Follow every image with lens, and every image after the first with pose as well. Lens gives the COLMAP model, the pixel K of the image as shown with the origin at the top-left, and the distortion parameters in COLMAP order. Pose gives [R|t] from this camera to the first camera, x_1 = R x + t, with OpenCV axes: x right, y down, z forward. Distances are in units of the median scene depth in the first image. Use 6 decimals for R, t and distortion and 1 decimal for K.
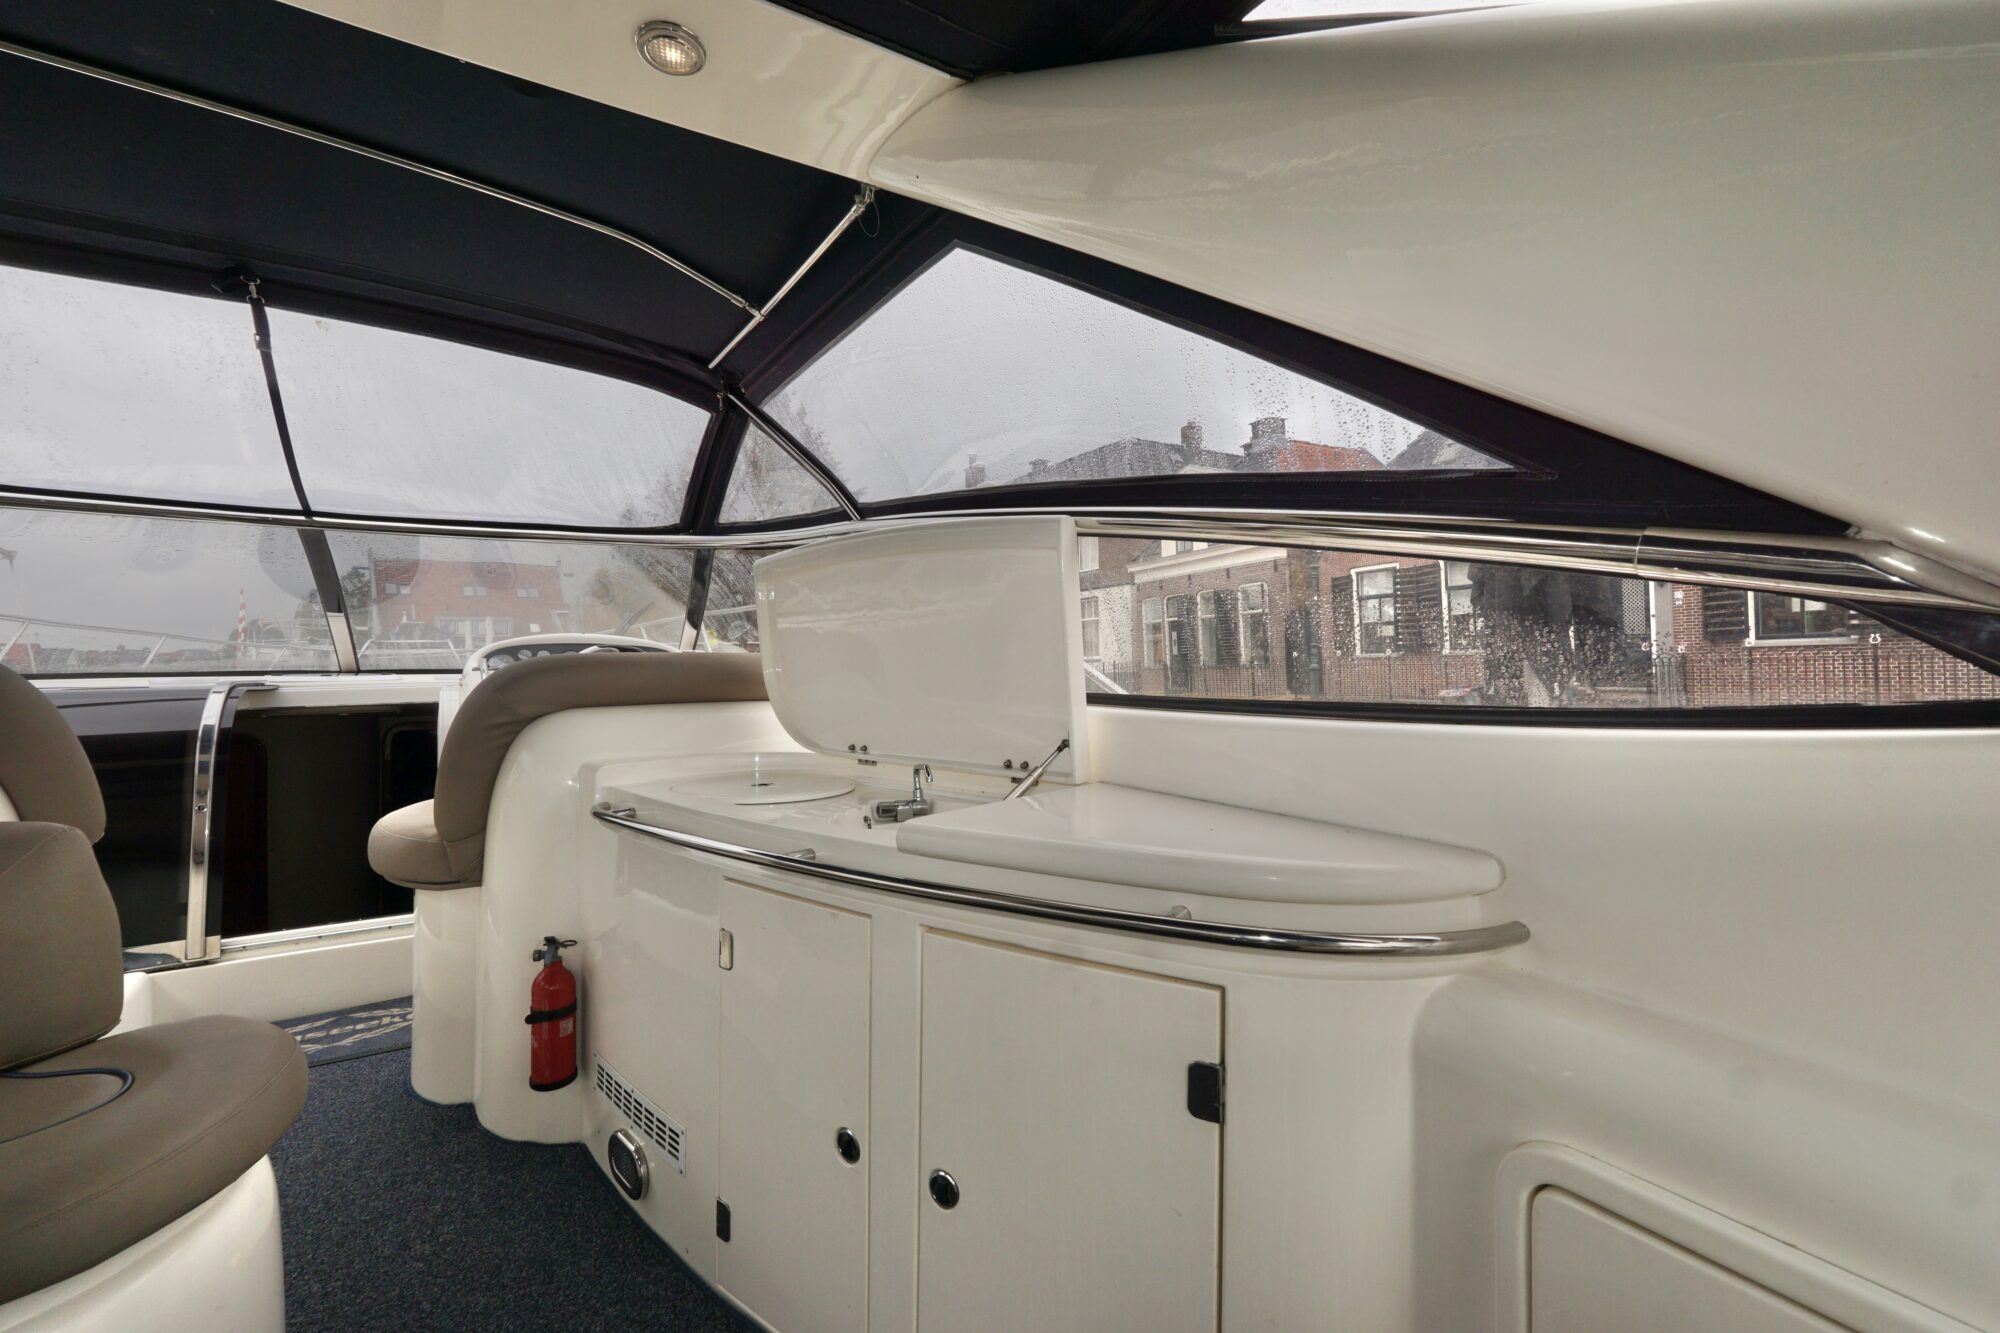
lens RADIAL K [[833.3, 0, 993.3], [0, 833.3, 660.0], [0, 0, 1]] dist [-0.002752, 0.000272]
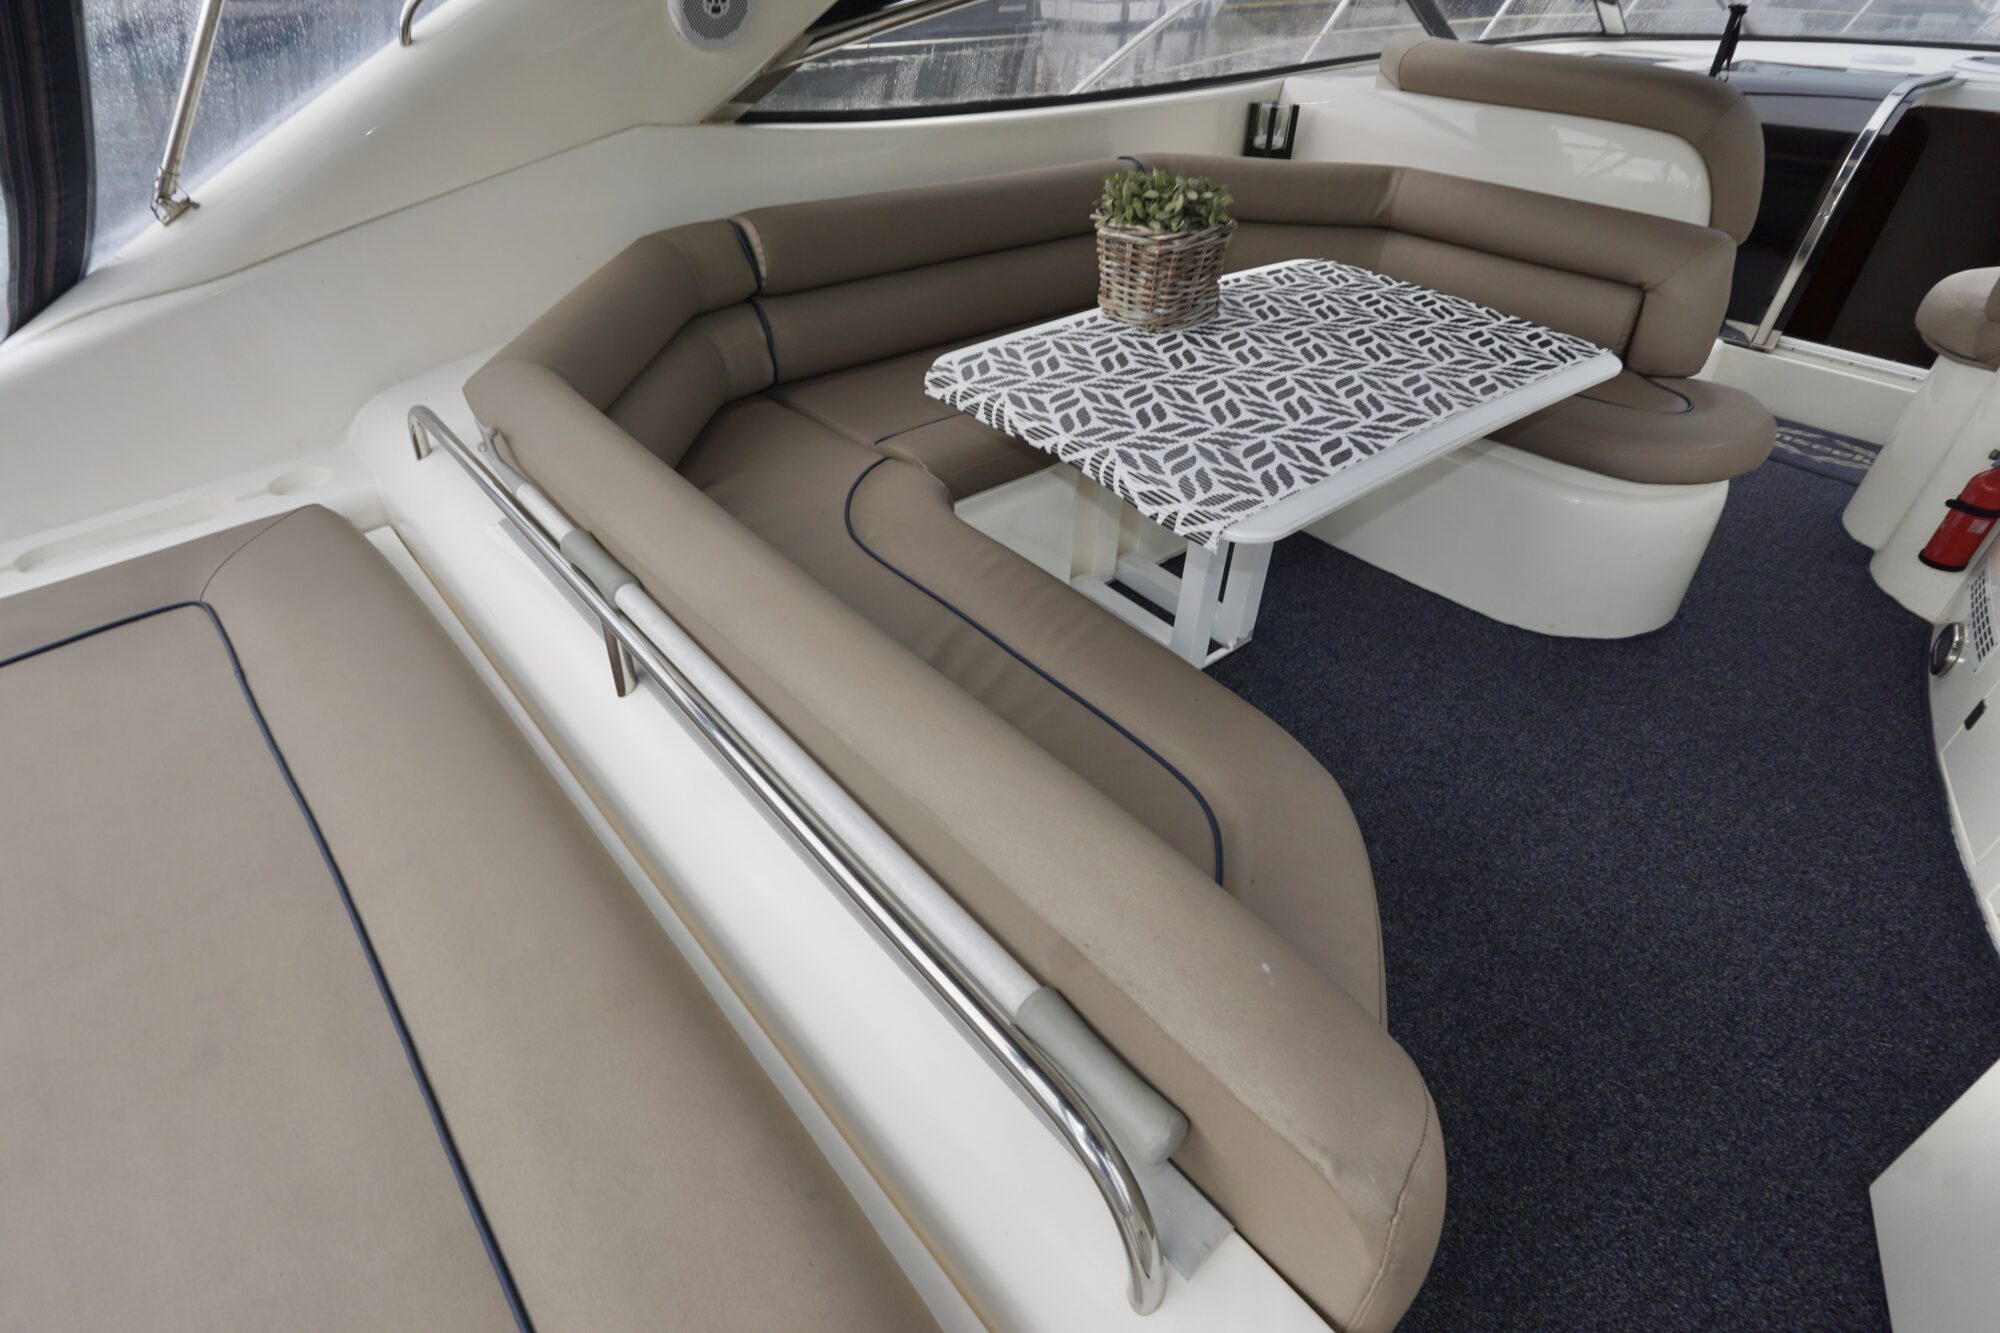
lens RADIAL K [[1000.1, 0, 1000.0], [0, 1000.1, 666.5], [0, 0, 1]] dist [-0.003527, 0.000180]
pose [[0.147727, 0.598186, -0.787623, 0.344085], [-0.013142, 0.797477, 0.603206, -0.145310], [0.988941, -0.078758, 0.125670, -0.353296]]
